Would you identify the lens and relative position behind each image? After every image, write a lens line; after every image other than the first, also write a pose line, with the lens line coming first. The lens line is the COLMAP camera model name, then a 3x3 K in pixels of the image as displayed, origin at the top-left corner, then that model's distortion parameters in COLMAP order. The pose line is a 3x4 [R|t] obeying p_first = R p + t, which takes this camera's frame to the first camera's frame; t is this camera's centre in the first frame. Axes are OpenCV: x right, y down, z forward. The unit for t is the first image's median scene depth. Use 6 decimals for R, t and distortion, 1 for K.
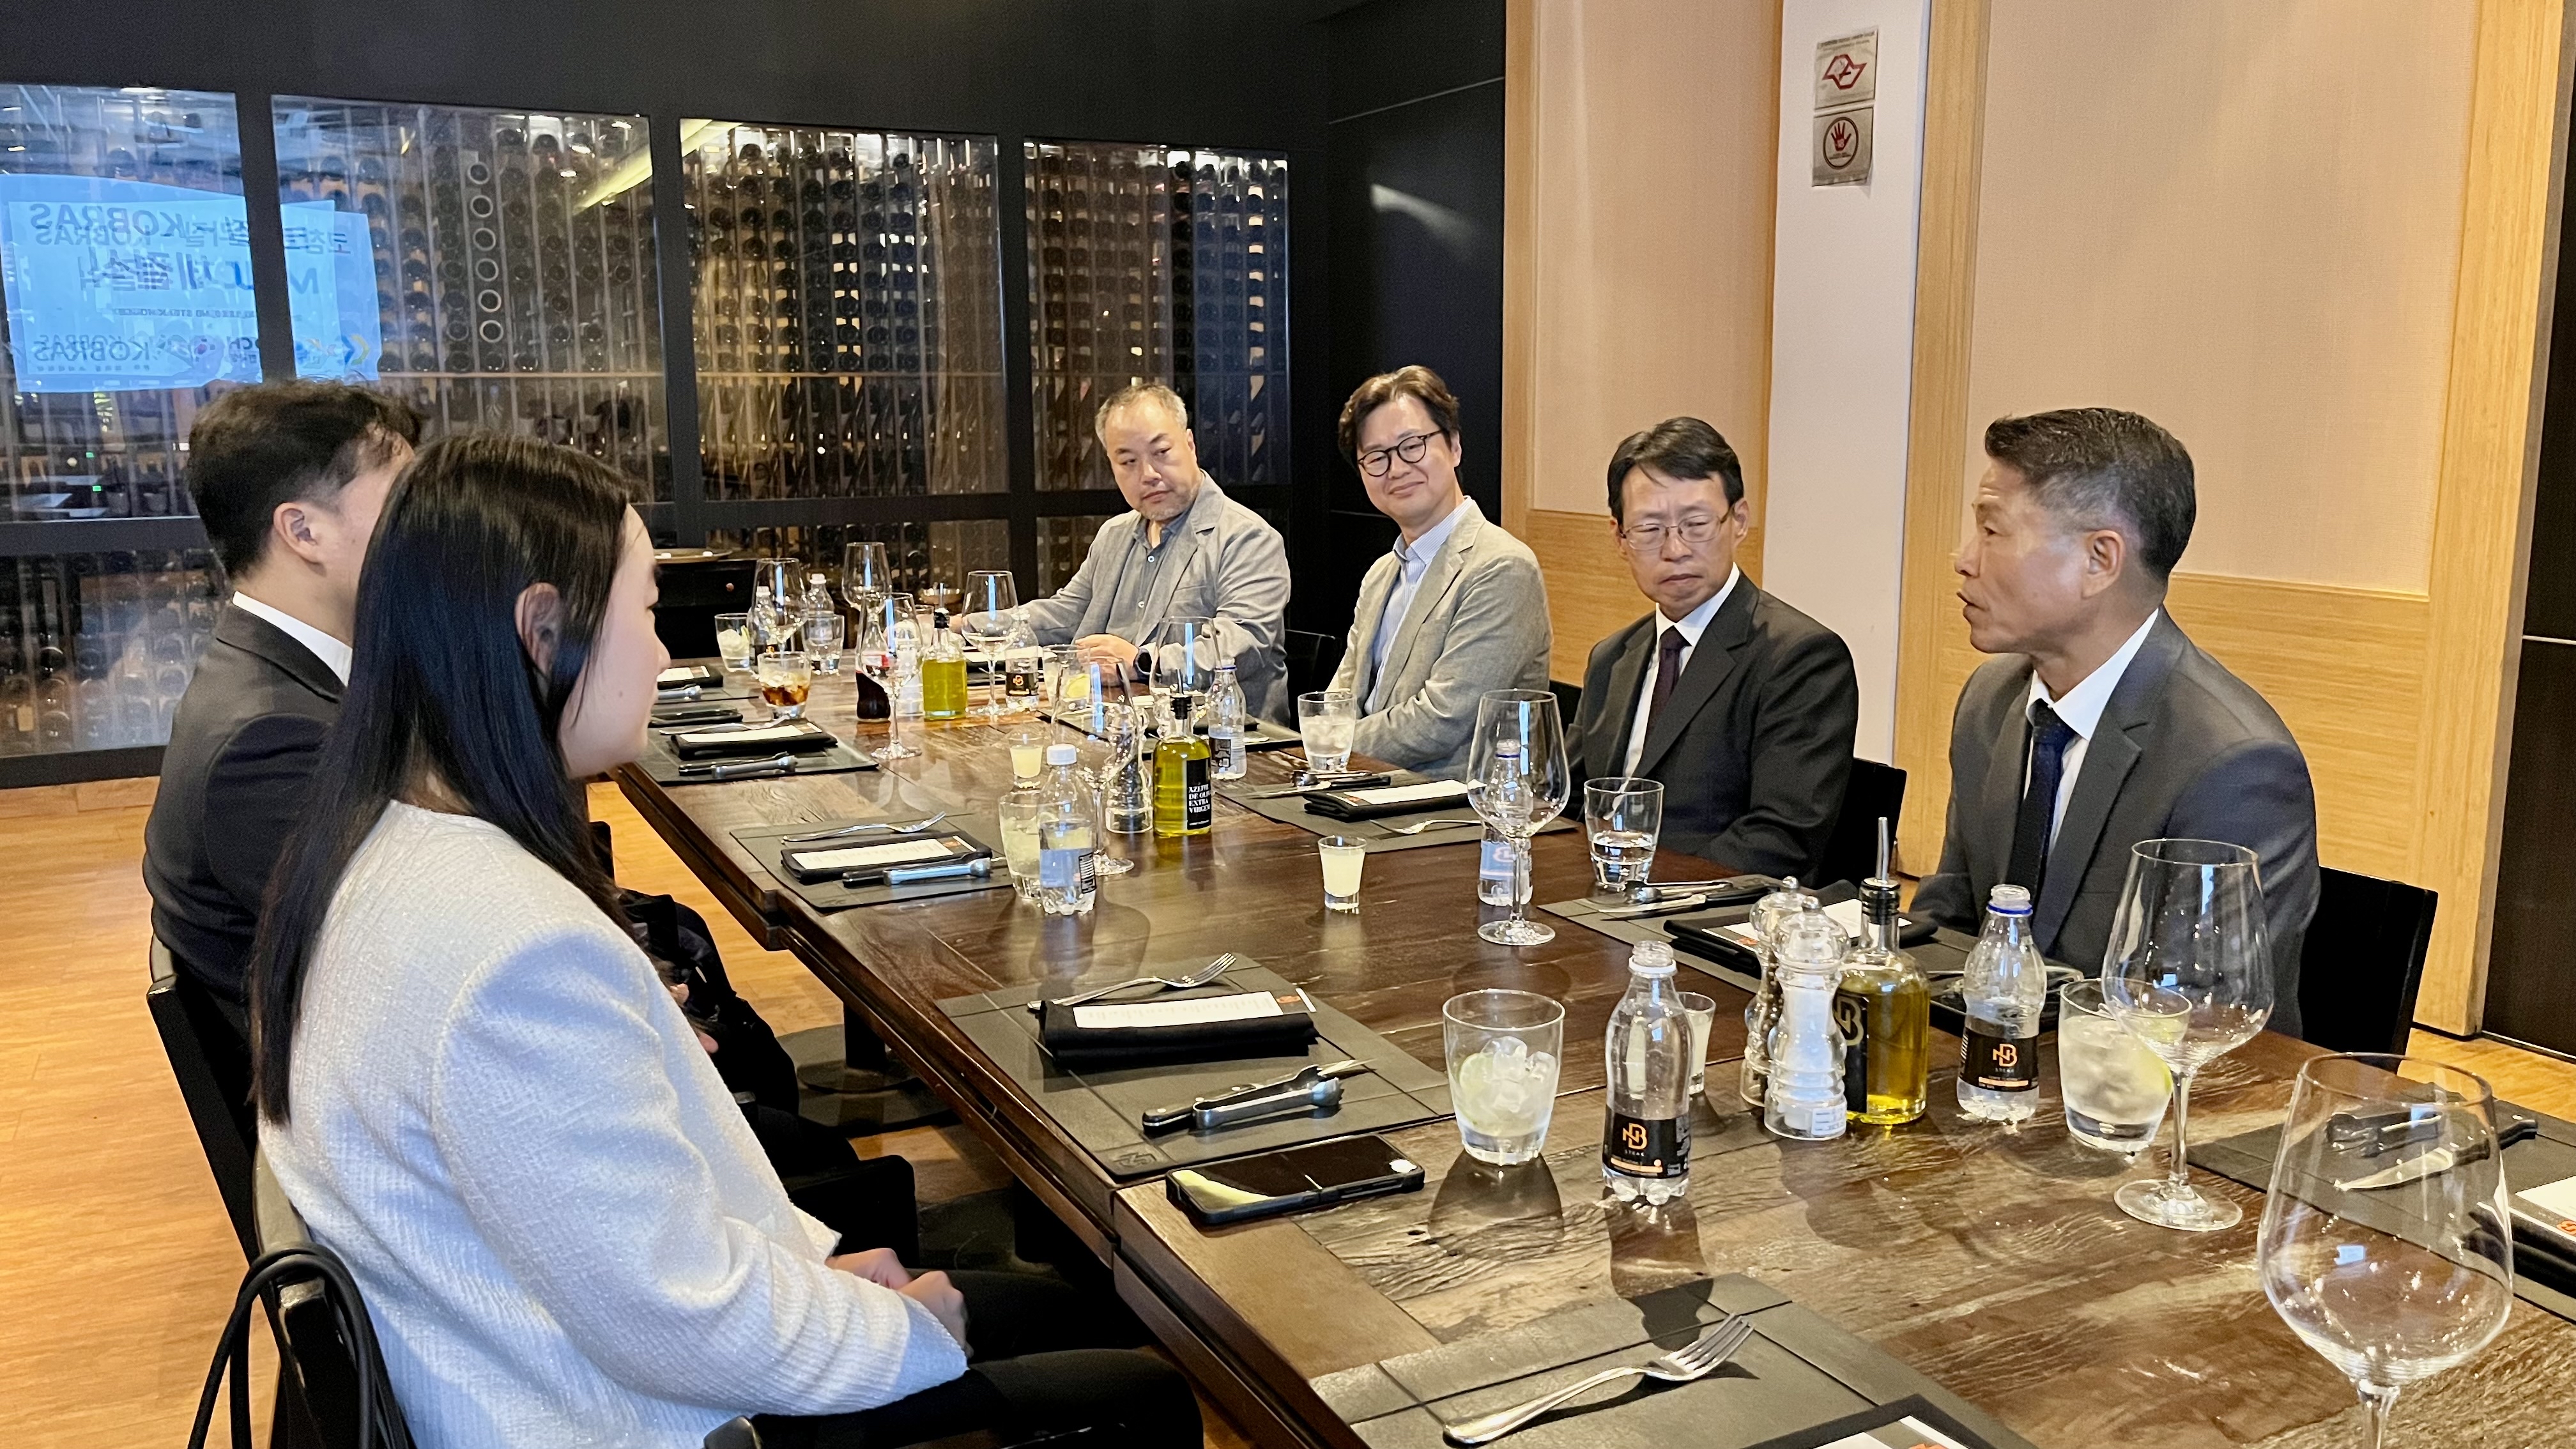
lens RADIAL K [[2010.0, 0, 1322.3], [0, 2010.0, 725.6], [0, 0, 1]] dist [0.000200, -0.003869]
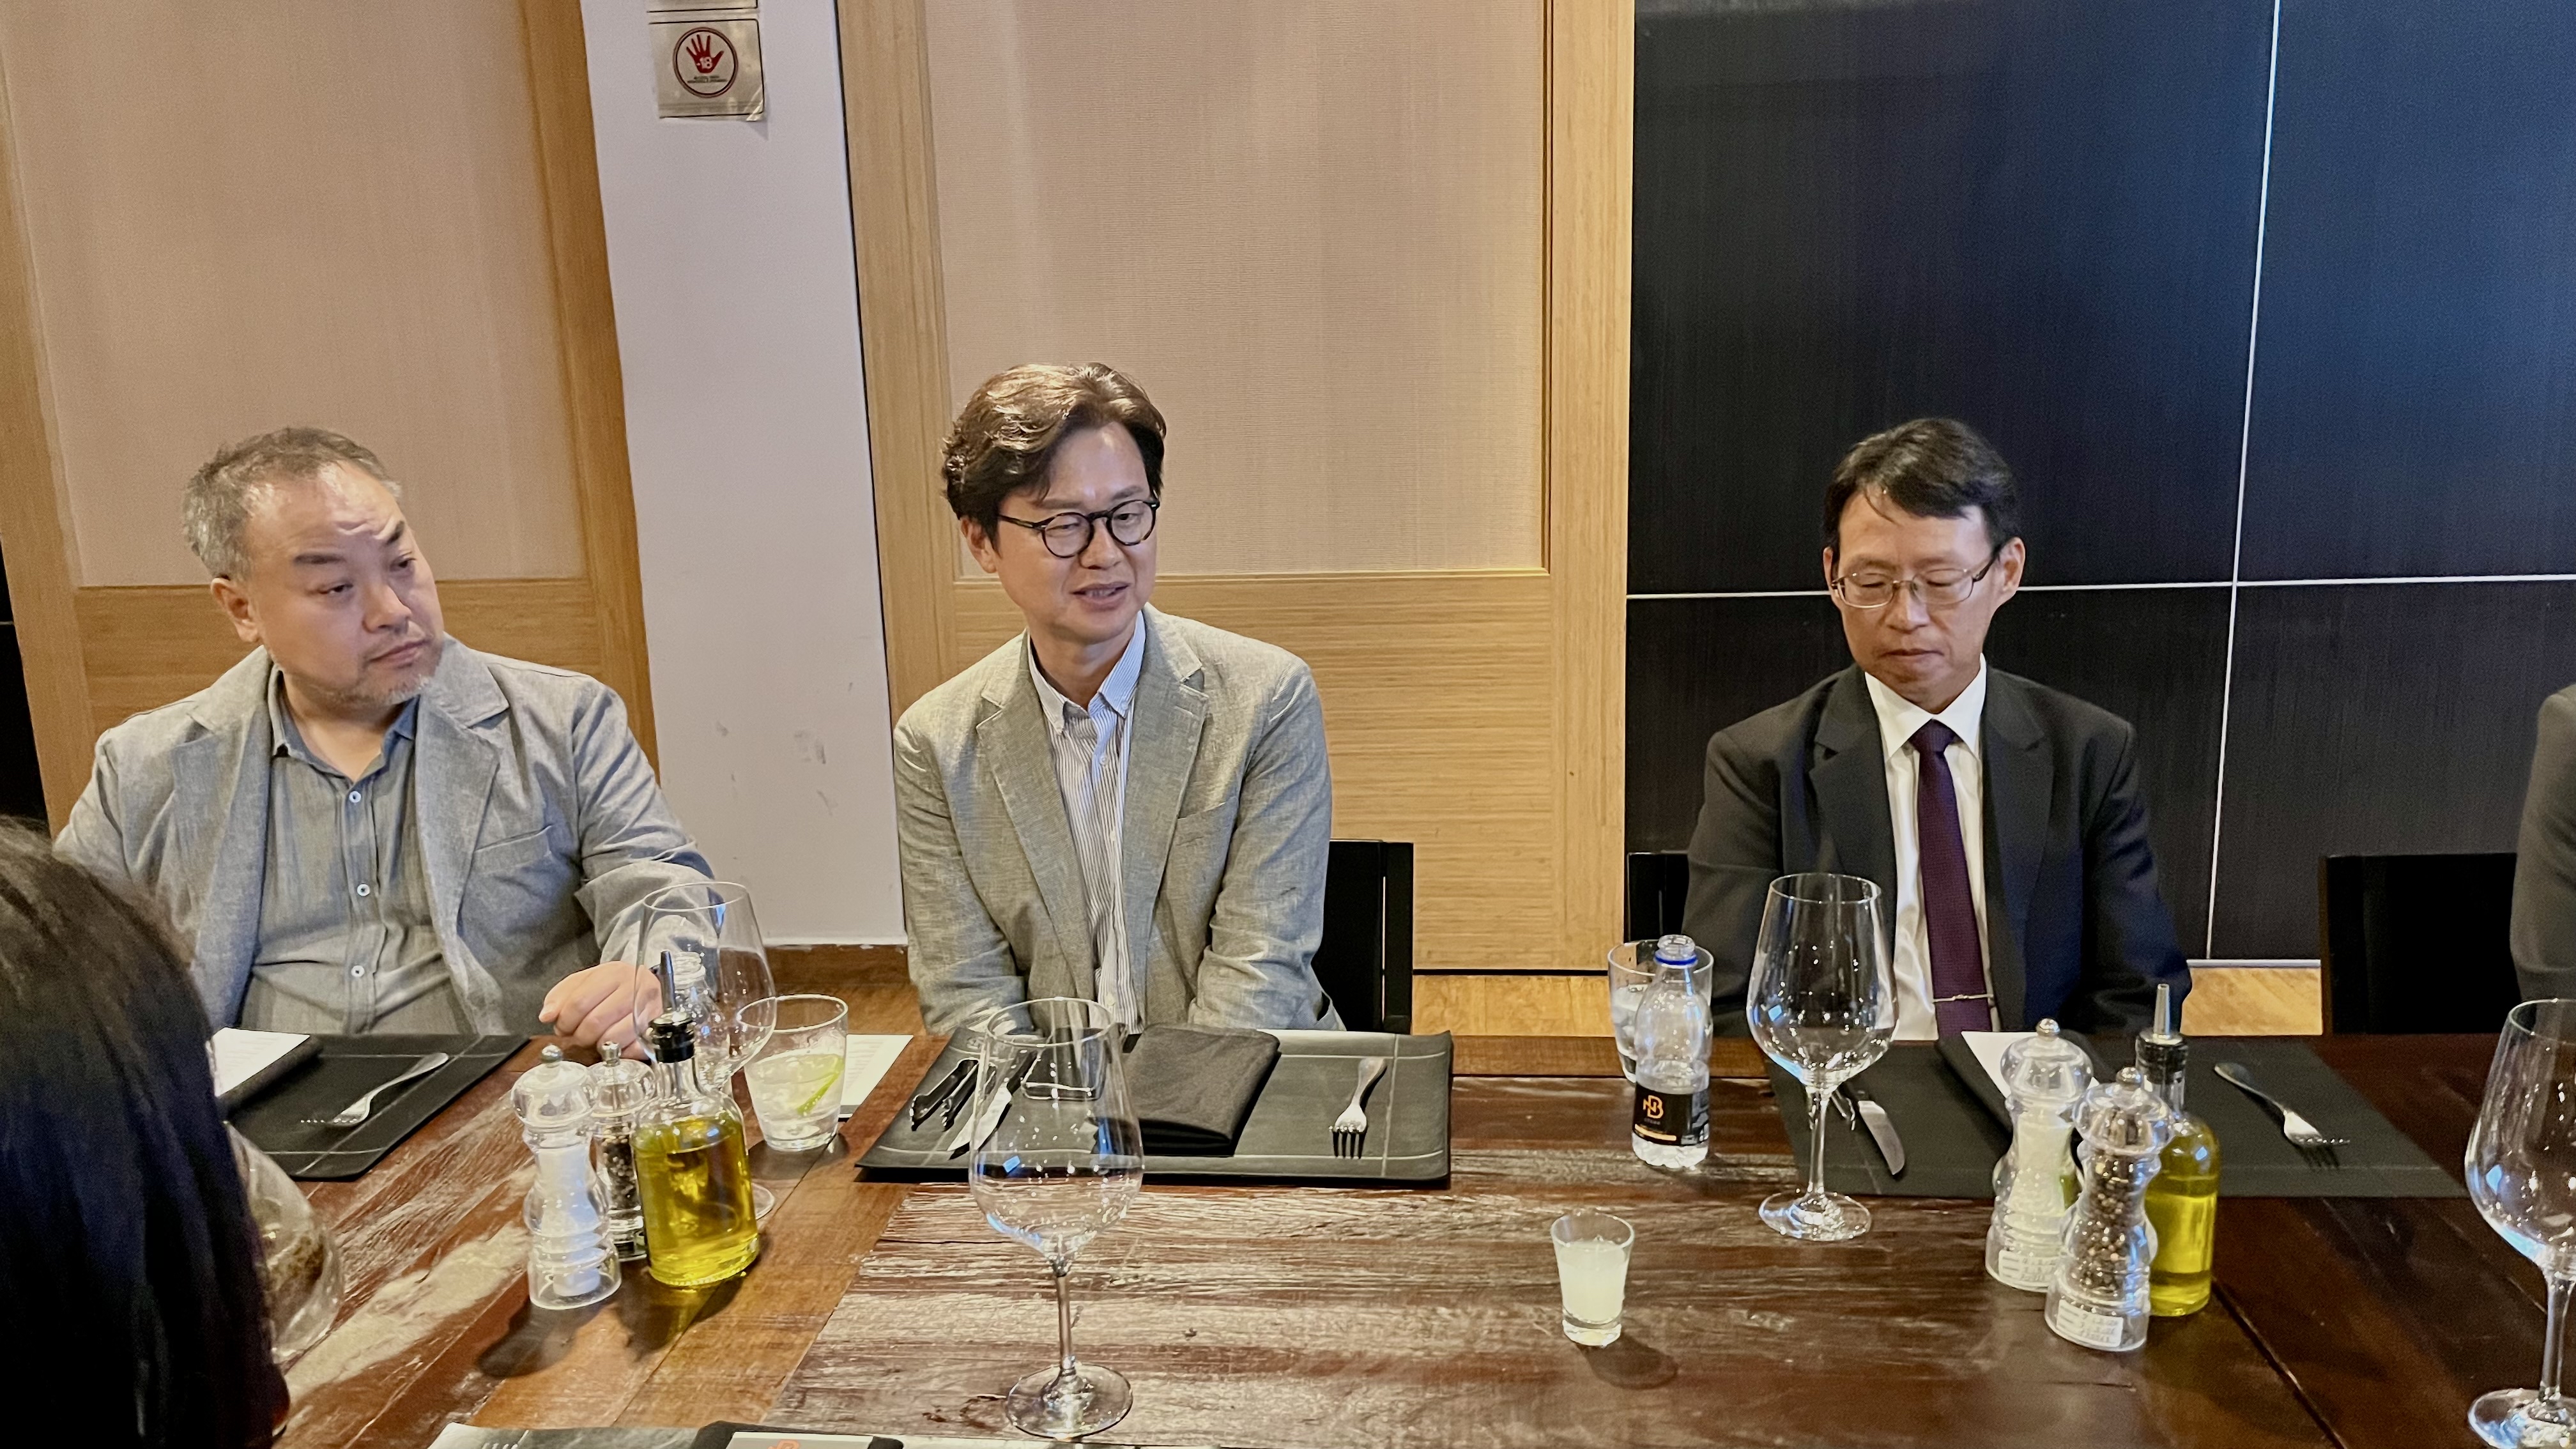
lens RADIAL K [[1969.3, 0, 1297.1], [0, 1969.3, 778.4], [0, 0, 1]] dist [0.004155, -0.000170]
pose [[0.527015, -0.197212, 0.826658, -0.374860], [0.167158, 0.977756, 0.126692, -0.108579], [-0.833255, 0.071414, 0.548258, 0.554688]]
